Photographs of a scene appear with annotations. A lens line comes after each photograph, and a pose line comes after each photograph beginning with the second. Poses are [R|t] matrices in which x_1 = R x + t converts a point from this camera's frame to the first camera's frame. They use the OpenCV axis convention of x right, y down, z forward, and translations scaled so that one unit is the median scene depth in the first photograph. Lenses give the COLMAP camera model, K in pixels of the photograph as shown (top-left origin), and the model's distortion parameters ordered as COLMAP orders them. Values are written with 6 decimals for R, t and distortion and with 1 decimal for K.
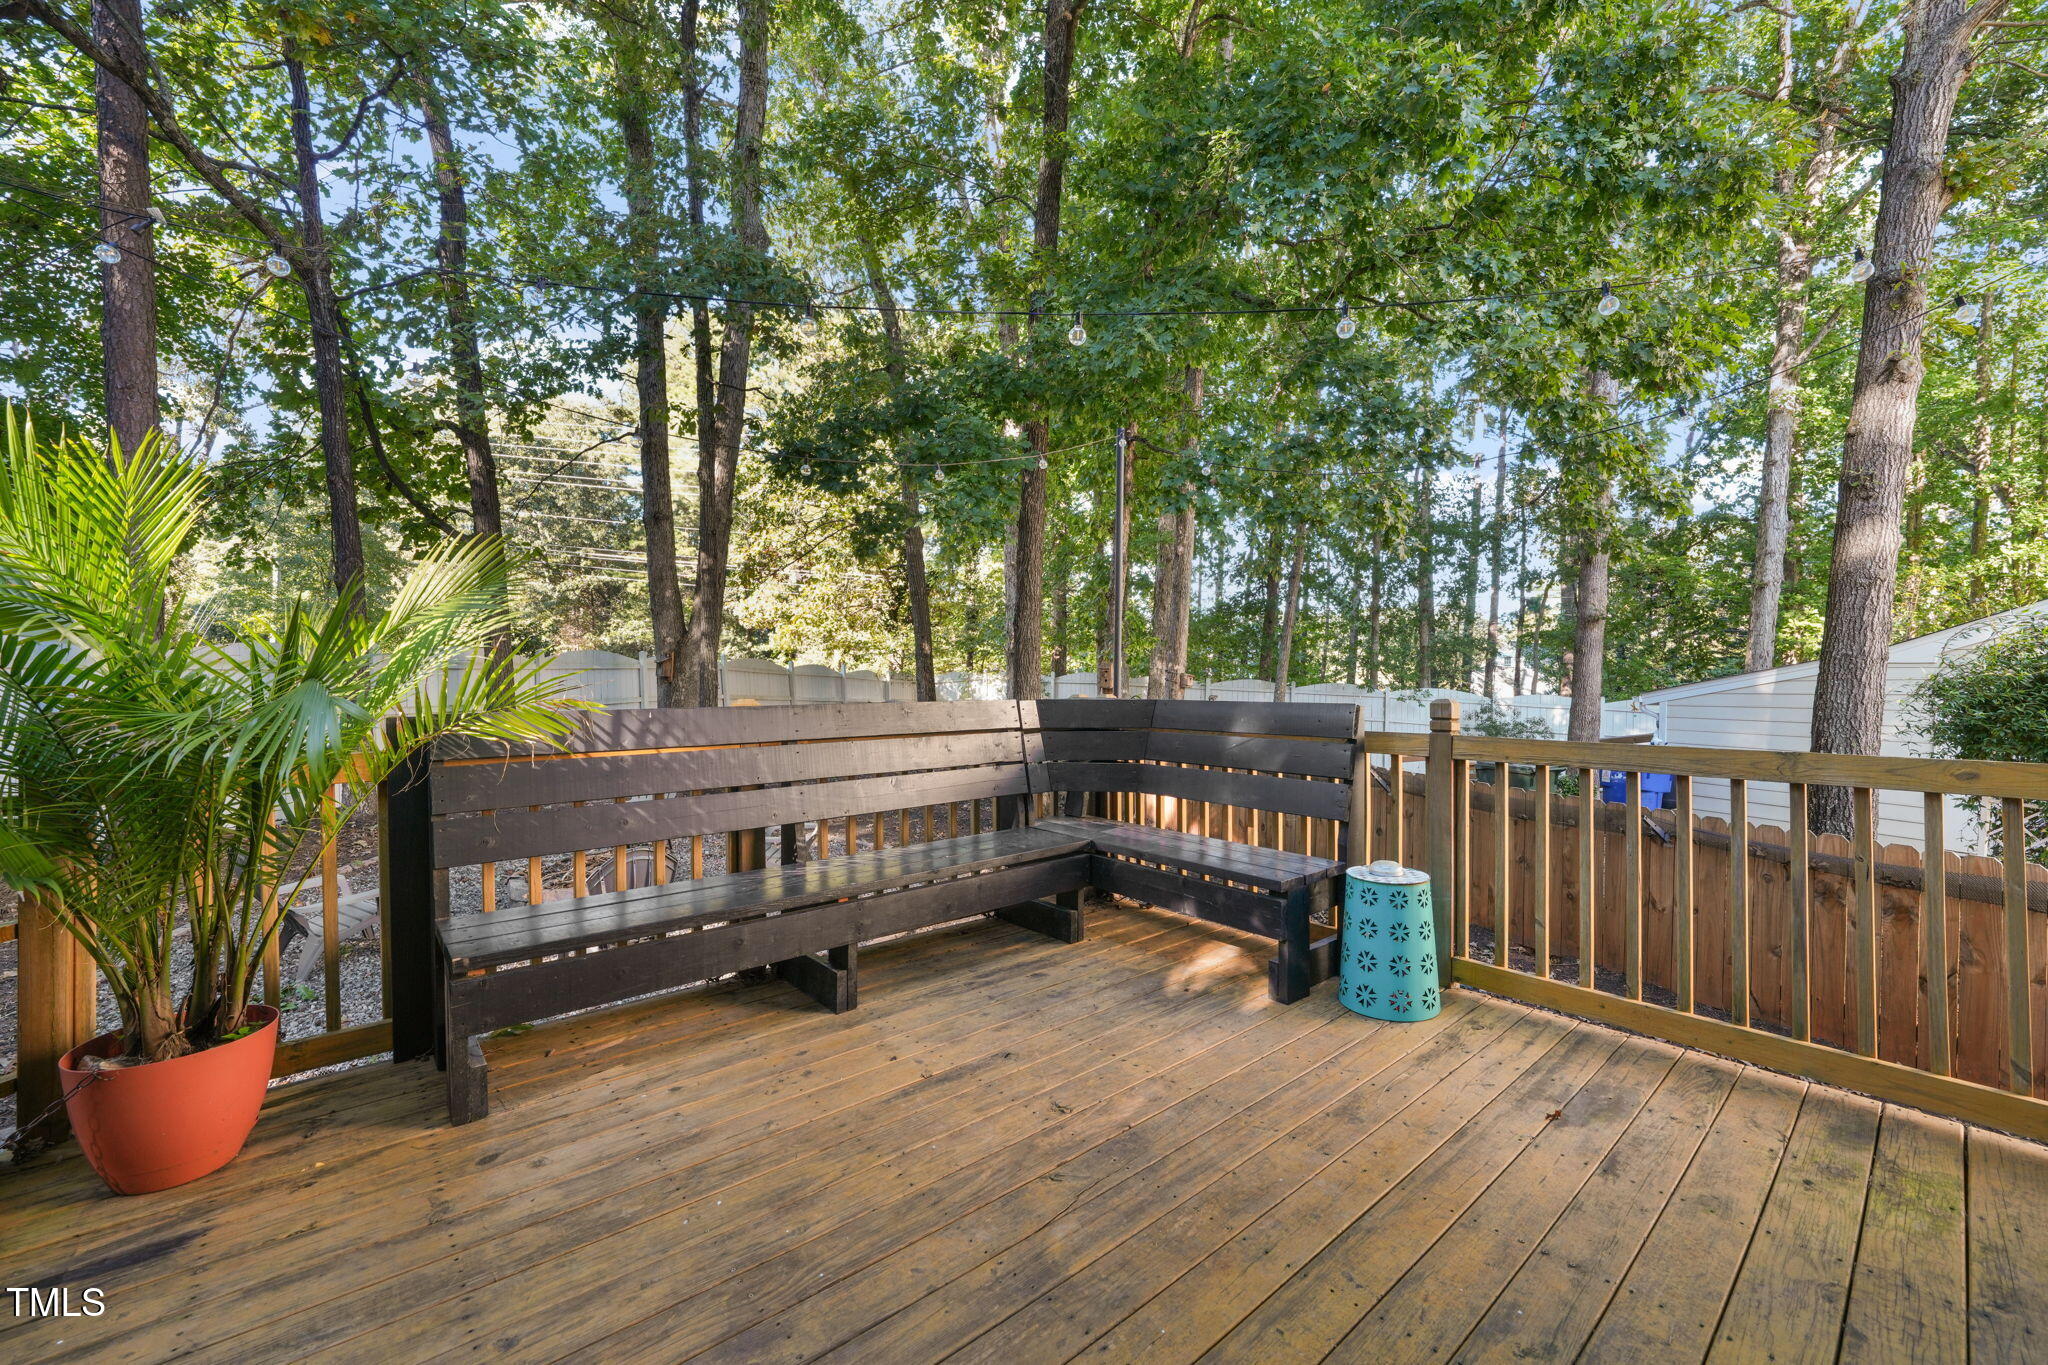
lens RADIAL K [[812.6, 0, 1016.0], [0, 812.6, 672.5], [0, 0, 1]] dist [-0.013839, 0.003832]
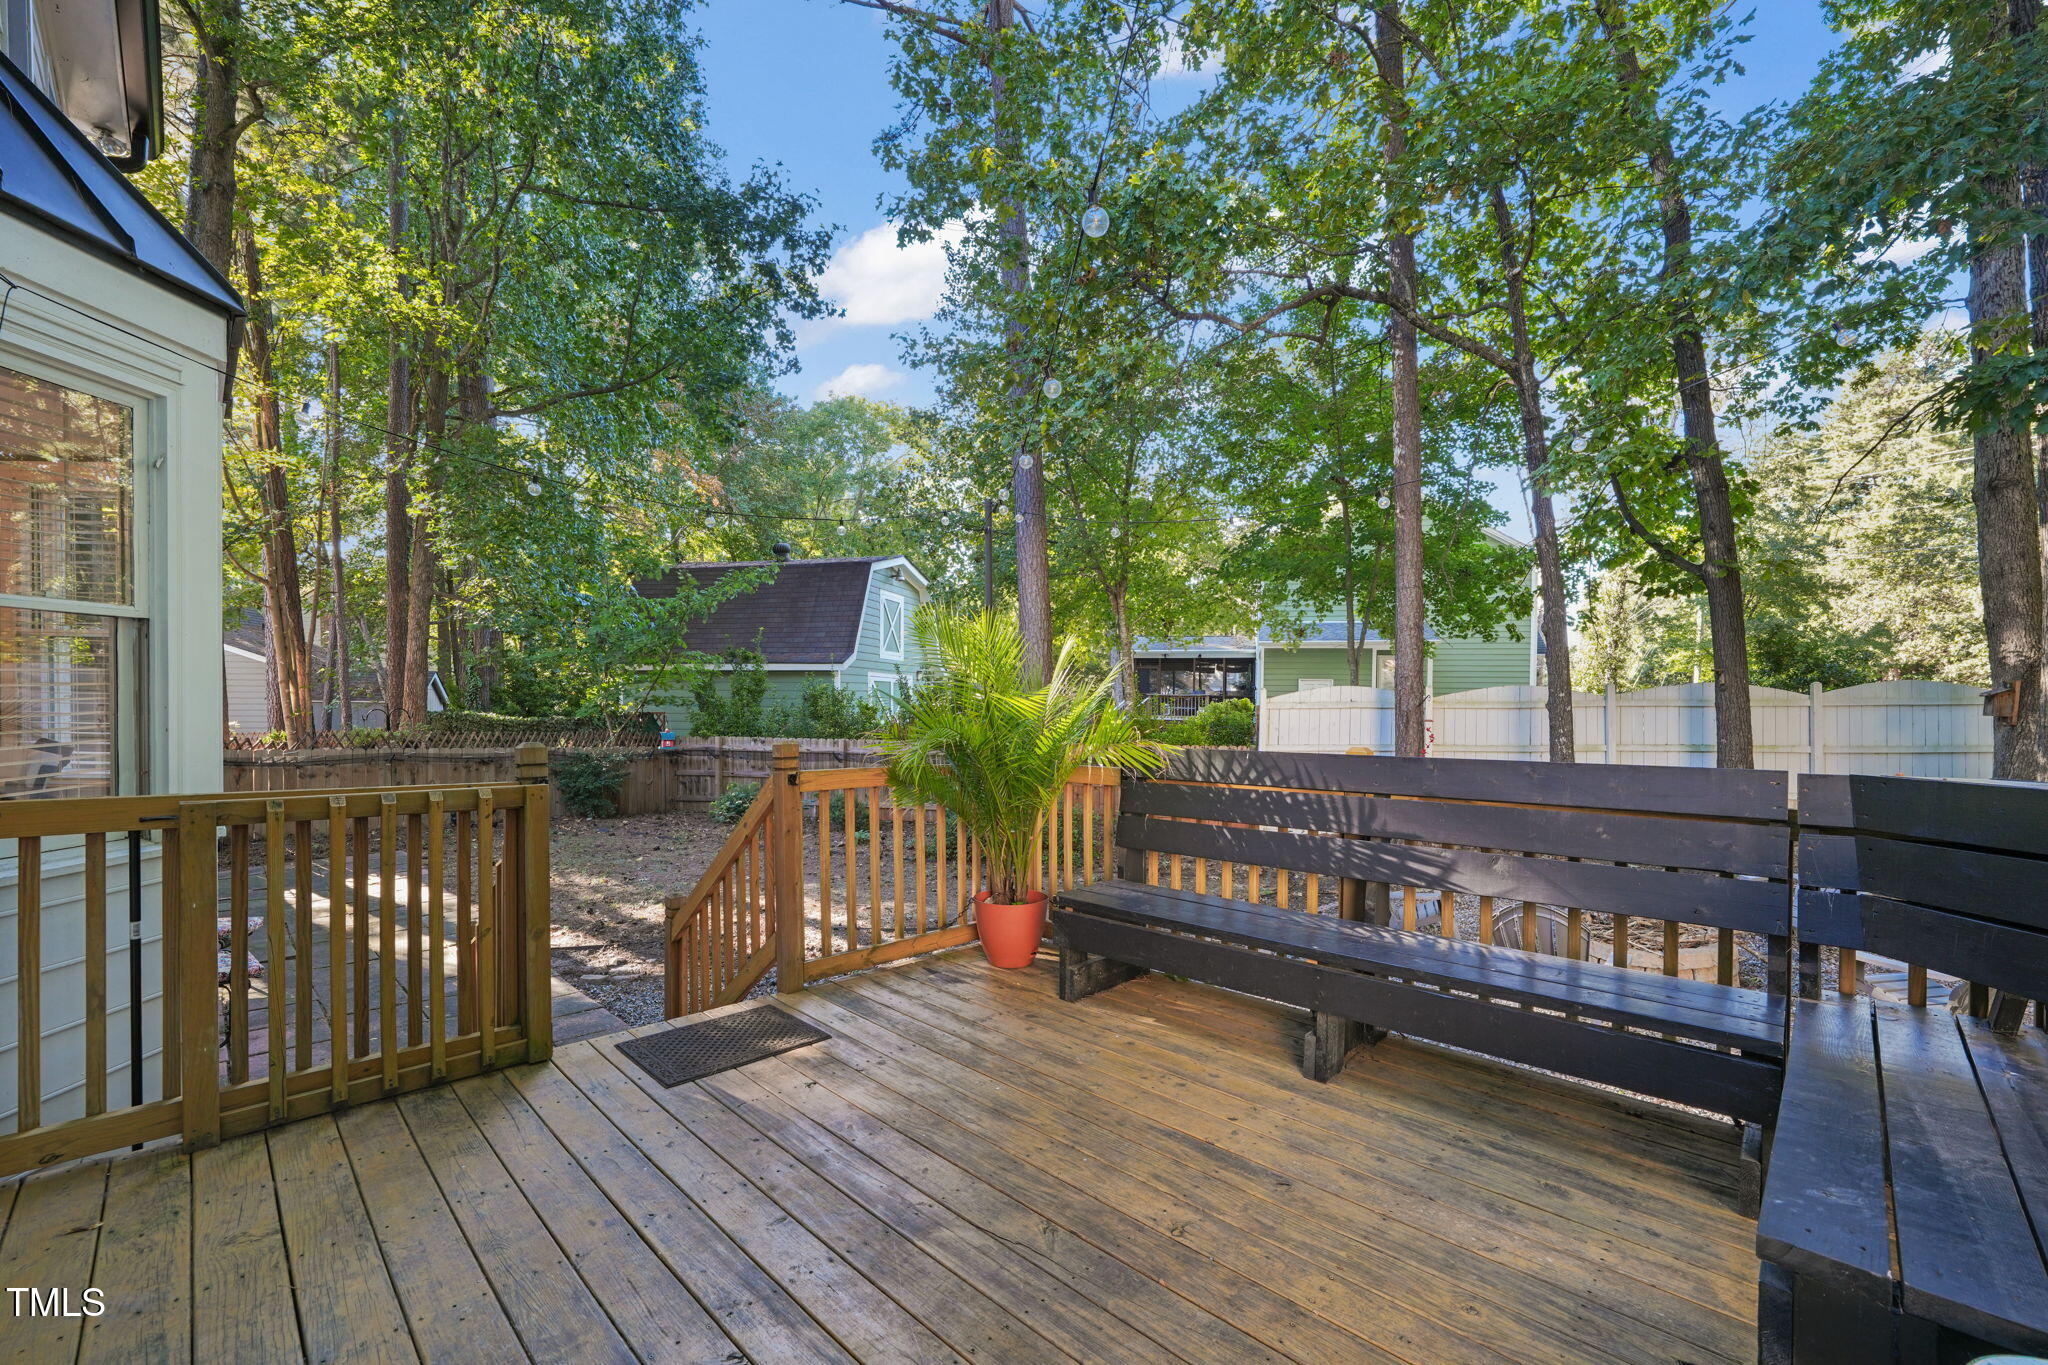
lens RADIAL K [[812.6, 0, 1012.8], [0, 812.6, 701.4], [0, 0, 1]] dist [-0.013839, 0.003832]
pose [[0.106921, -0.011158, -0.994205, 0.770898], [-0.001160, 0.999935, -0.011347, -0.002877], [0.994267, 0.002367, 0.106901, 0.638421]]
